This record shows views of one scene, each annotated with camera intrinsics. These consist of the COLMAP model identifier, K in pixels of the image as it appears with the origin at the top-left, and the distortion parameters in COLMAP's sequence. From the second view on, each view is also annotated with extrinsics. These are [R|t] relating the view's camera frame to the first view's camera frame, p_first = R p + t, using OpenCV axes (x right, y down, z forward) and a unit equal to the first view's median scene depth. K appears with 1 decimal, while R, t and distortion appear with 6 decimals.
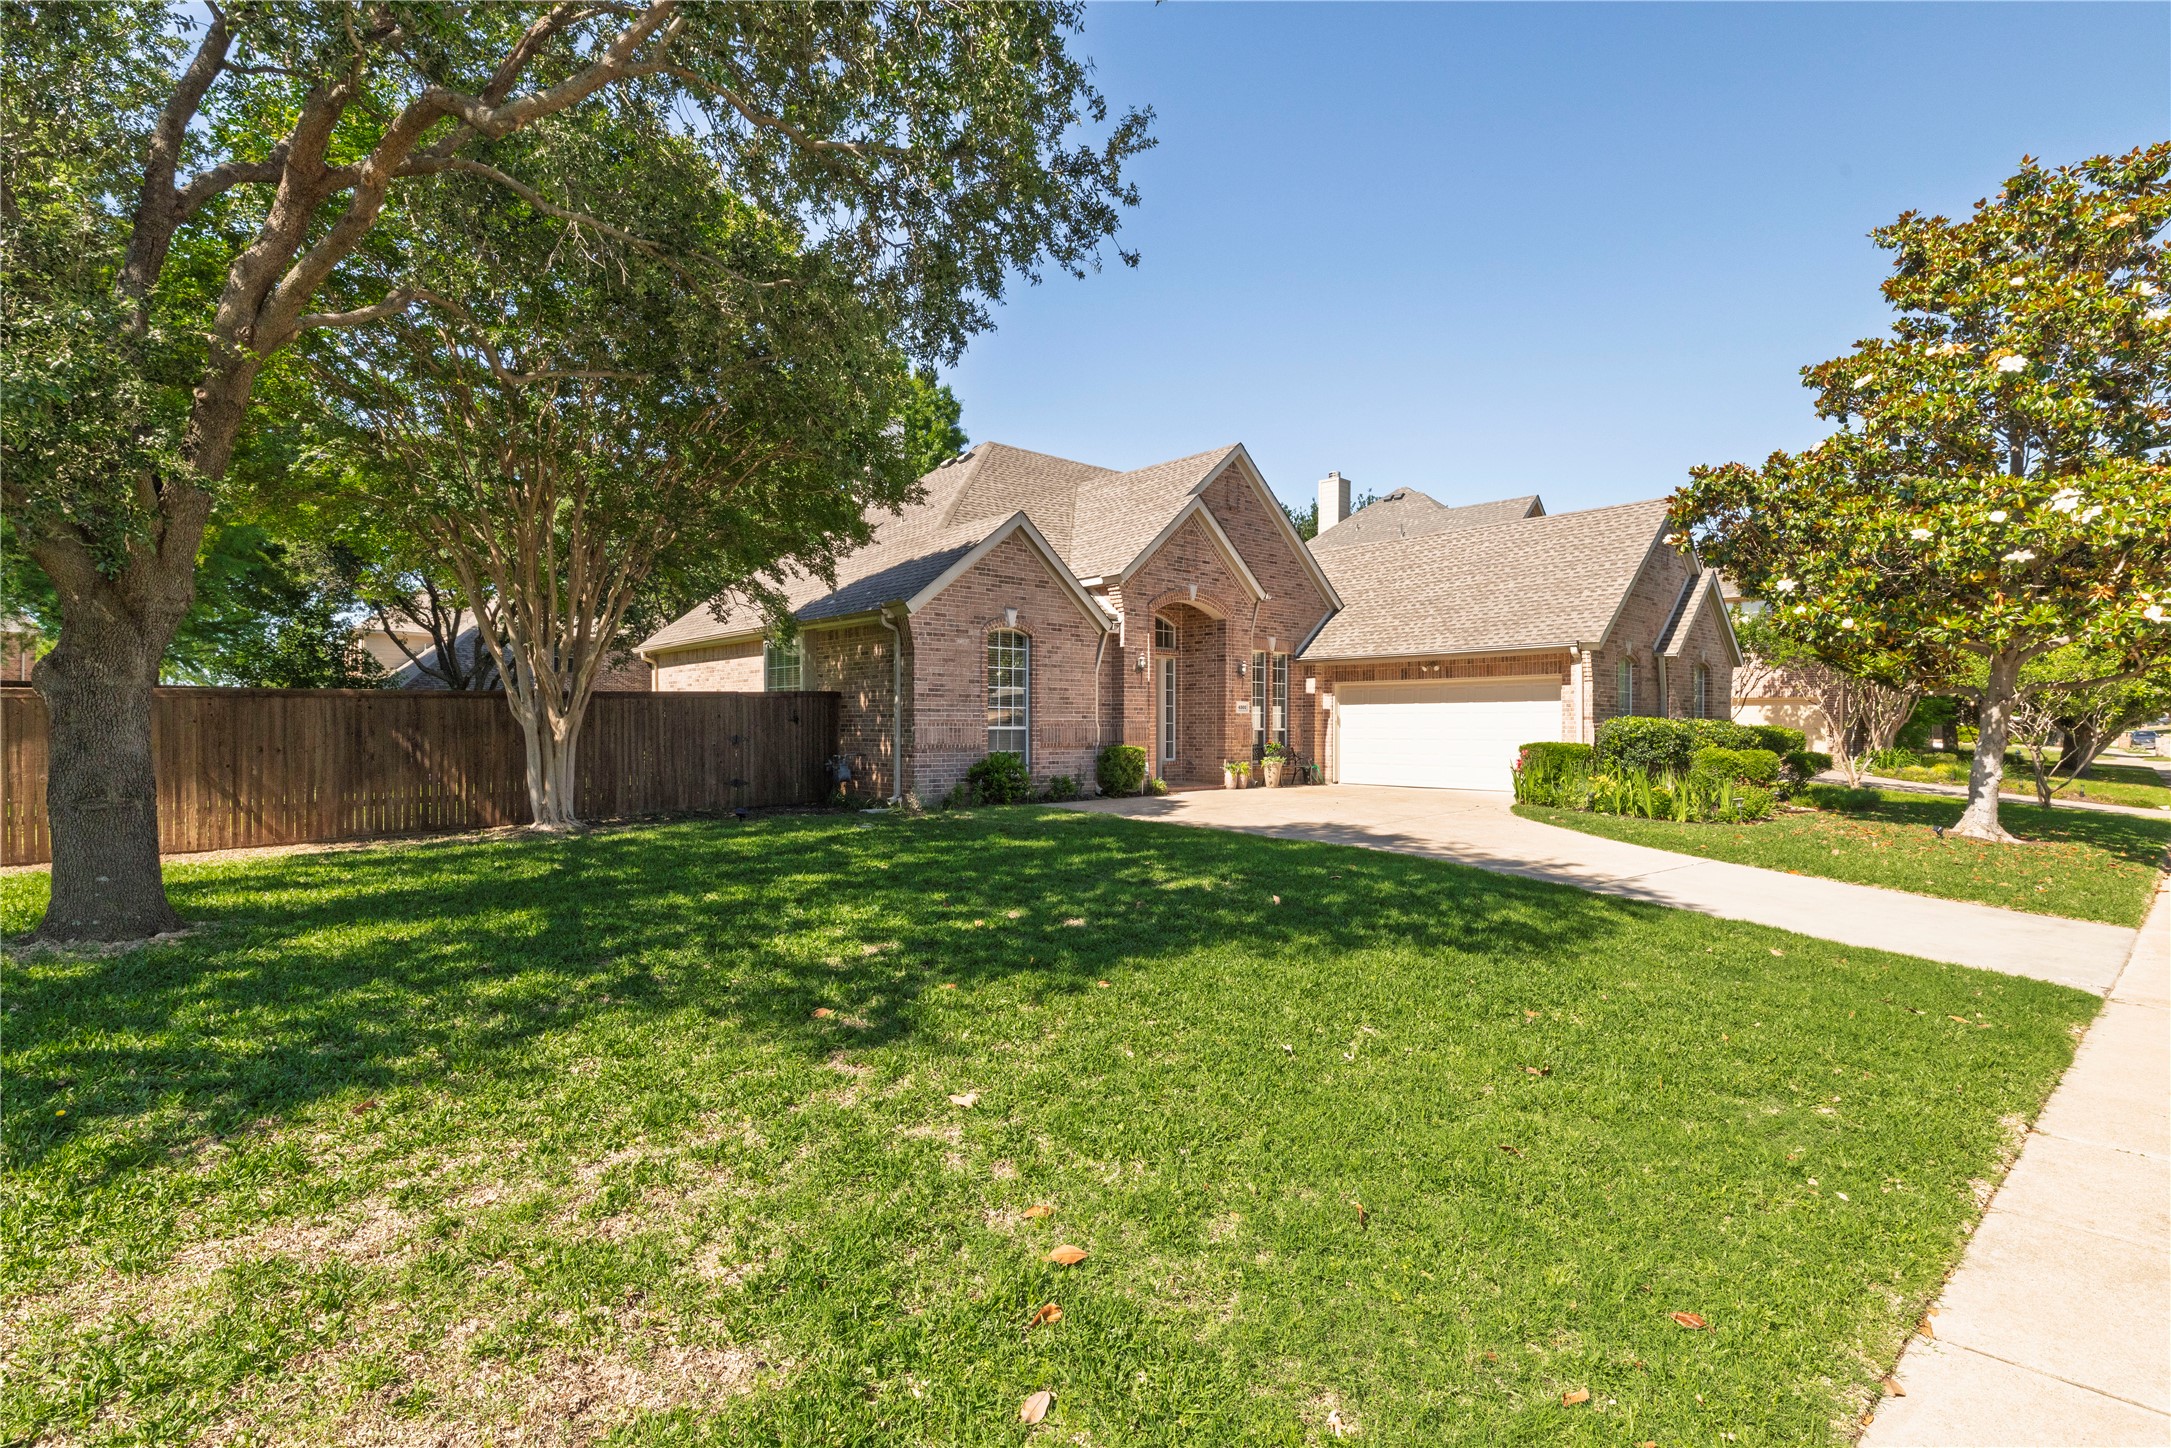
lens RADIAL K [[1026.1, 0, 1145.7], [0, 1026.1, 721.5], [0, 0, 1]] dist [0.000303, 0.000680]
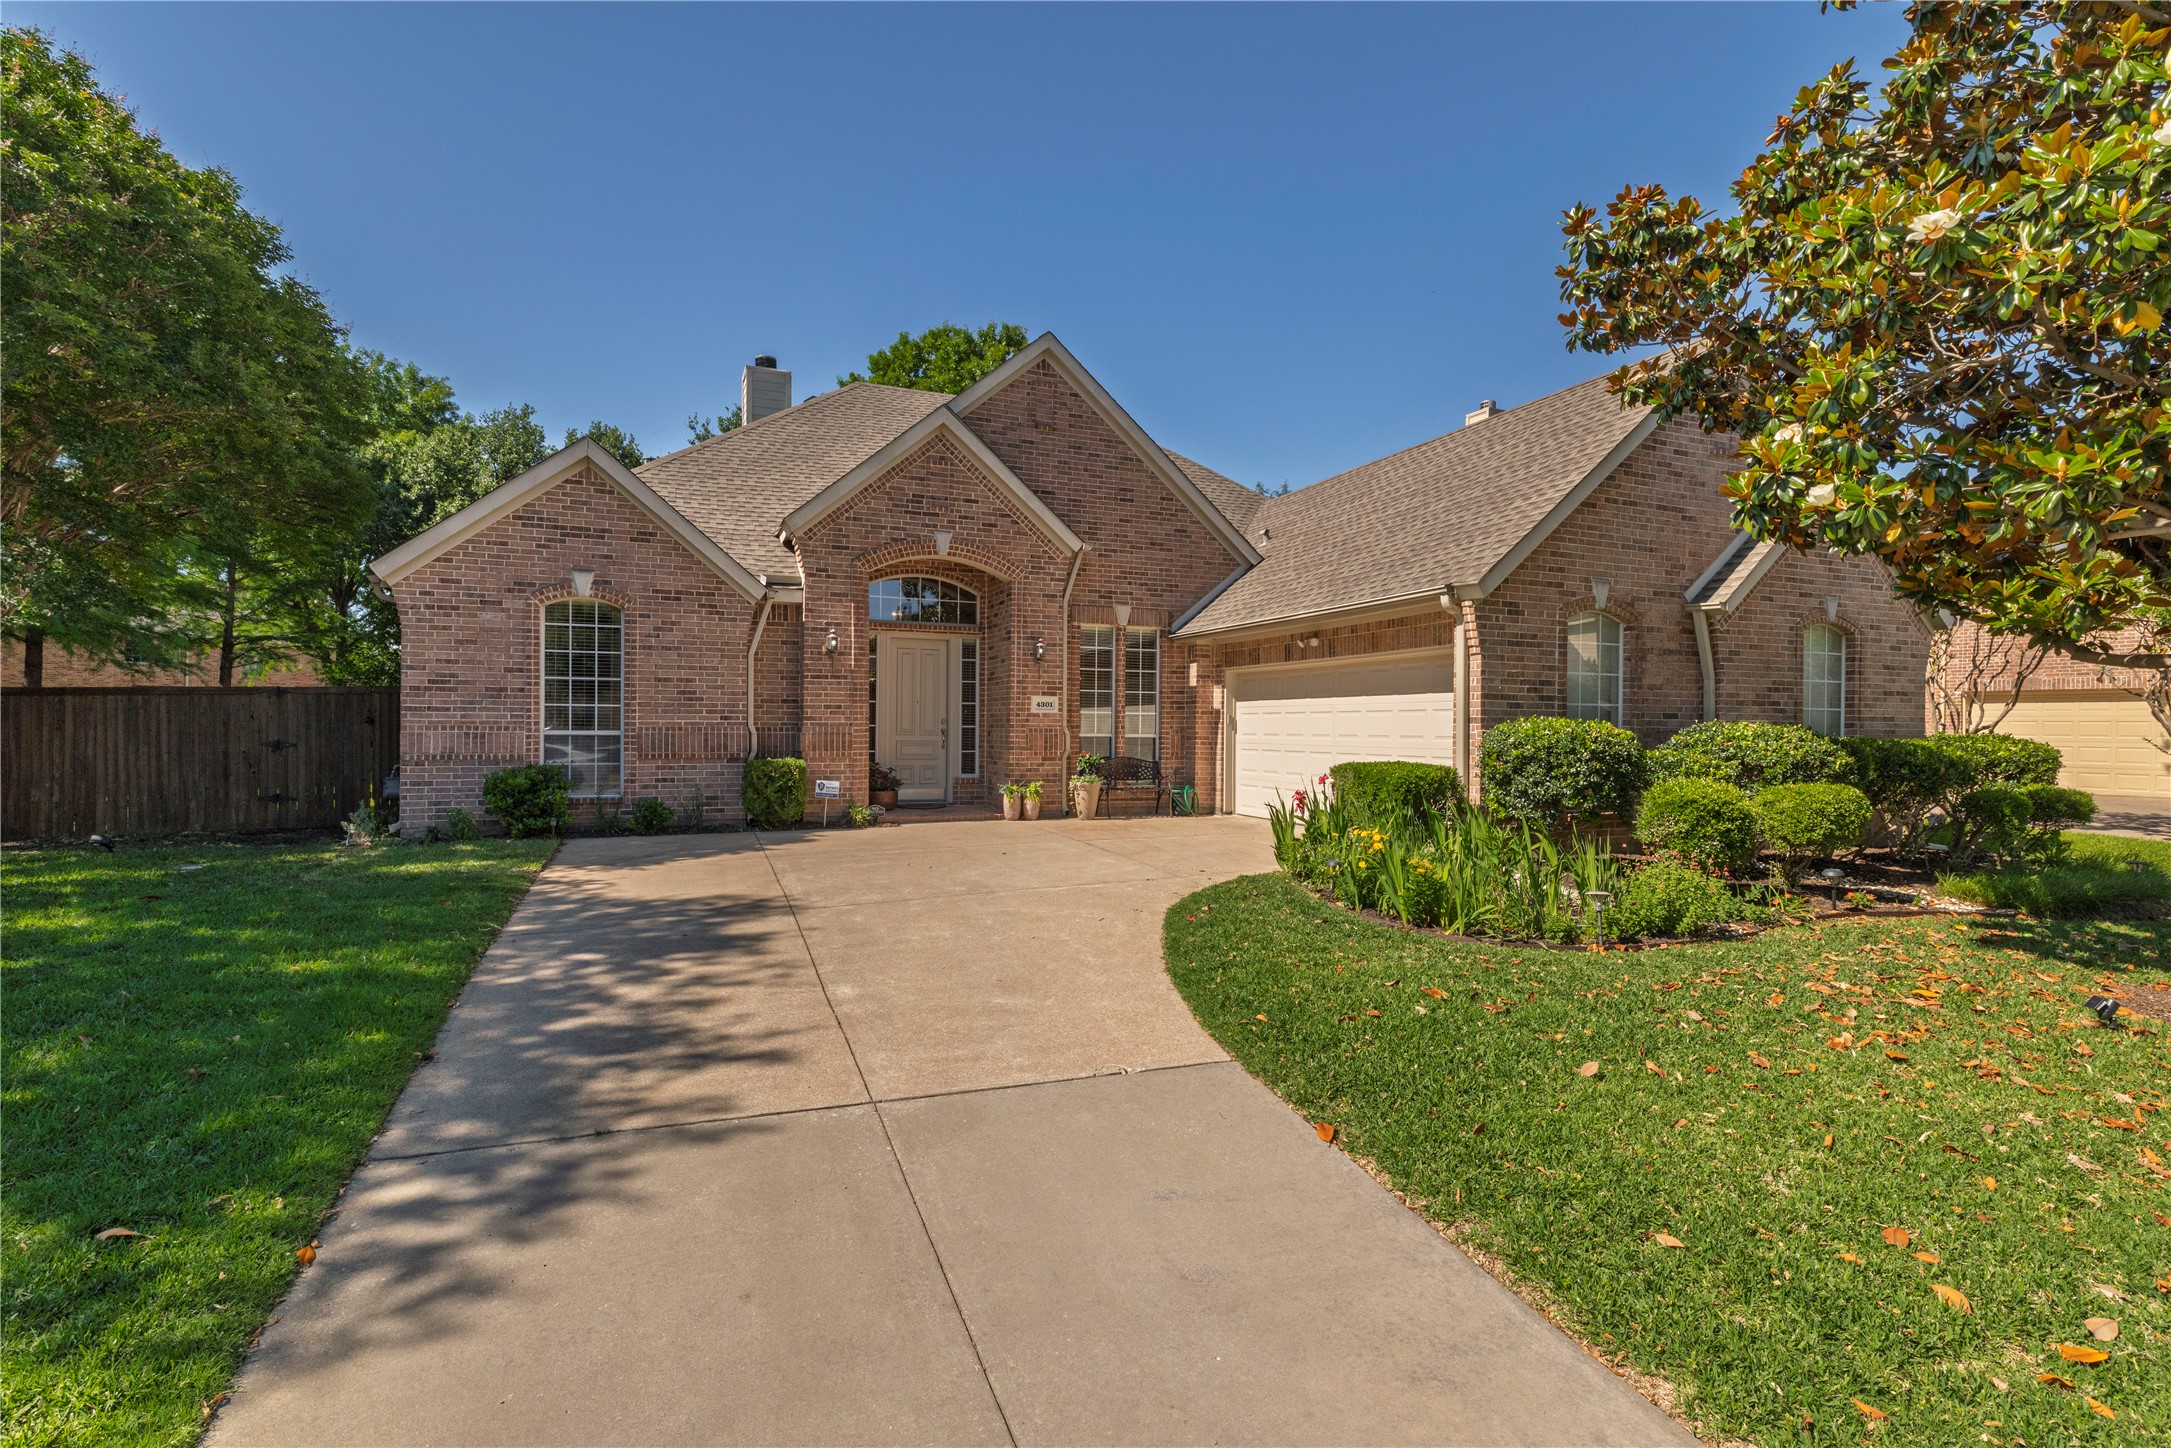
lens RADIAL K [[1026.1, 0, 1120.5], [0, 1026.1, 731.7], [0, 0, 1]] dist [0.000303, 0.000680]
pose [[0.934940, 0.005035, -0.354769, 0.405904], [-0.002448, 0.999967, 0.007742, -0.000827], [0.354796, -0.006370, 0.934922, 0.363347]]
